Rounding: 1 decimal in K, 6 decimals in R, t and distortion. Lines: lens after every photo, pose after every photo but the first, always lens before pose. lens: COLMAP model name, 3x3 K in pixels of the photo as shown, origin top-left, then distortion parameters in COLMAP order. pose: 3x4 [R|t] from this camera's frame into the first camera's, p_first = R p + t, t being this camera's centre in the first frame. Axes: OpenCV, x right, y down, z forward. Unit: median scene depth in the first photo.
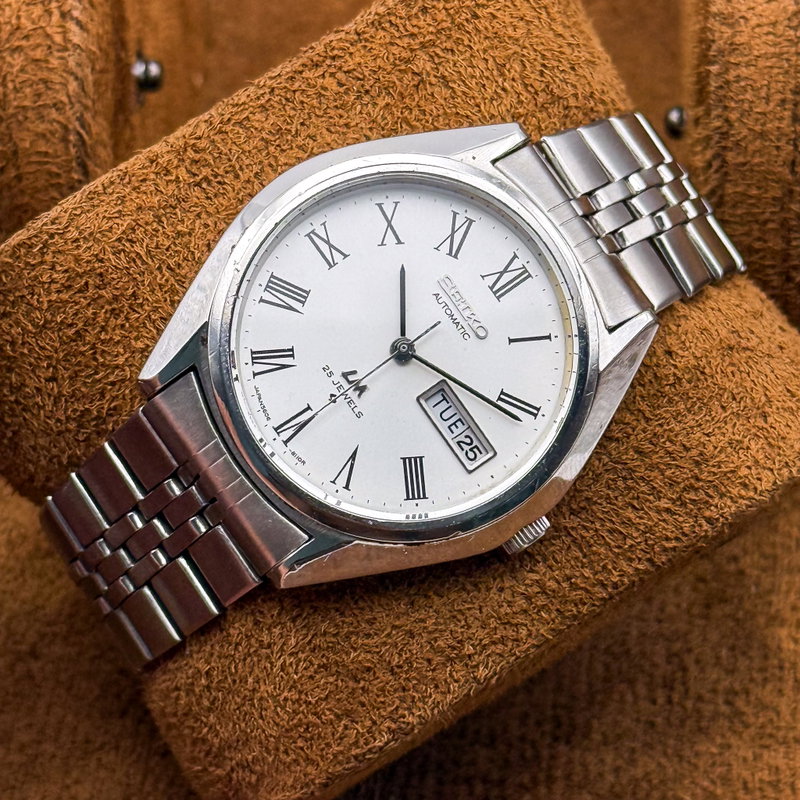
lens RADIAL K [[3050.0, 0, 403.0], [0, 3050.0, 399.3], [0, 0, 1]] dist [0.290620, 0.000000]
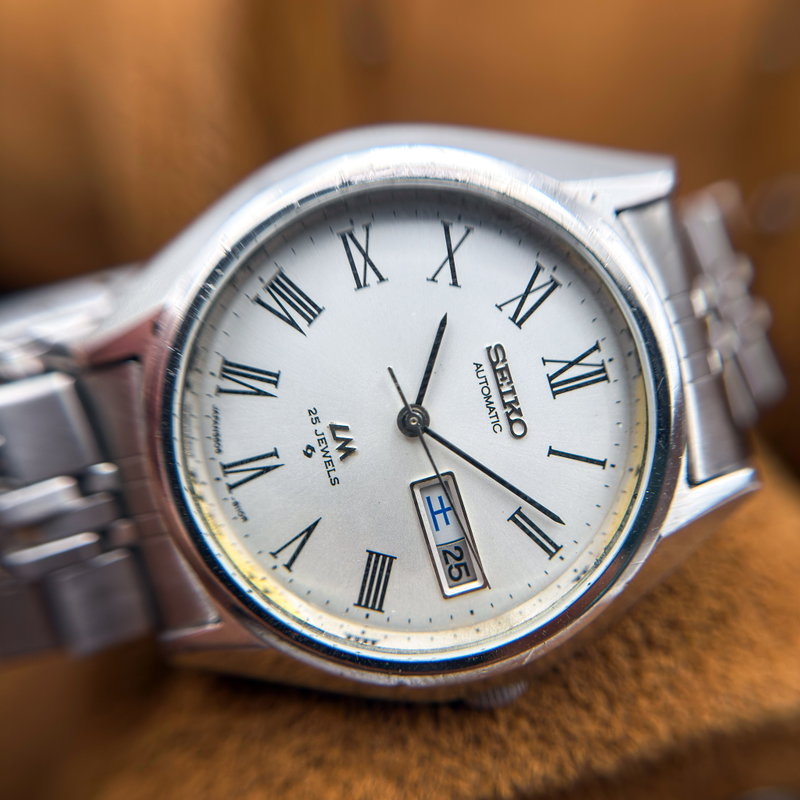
lens RADIAL K [[806.4, 0, 411.5], [0, 806.4, 400.6], [0, 0, 1]] dist [0.523532, 0.000000]
pose [[0.945376, 0.321680, -0.052779, 0.008727], [-0.307730, 0.934086, 0.181069, -0.058142], [0.107546, -0.154937, 0.982053, 0.797852]]
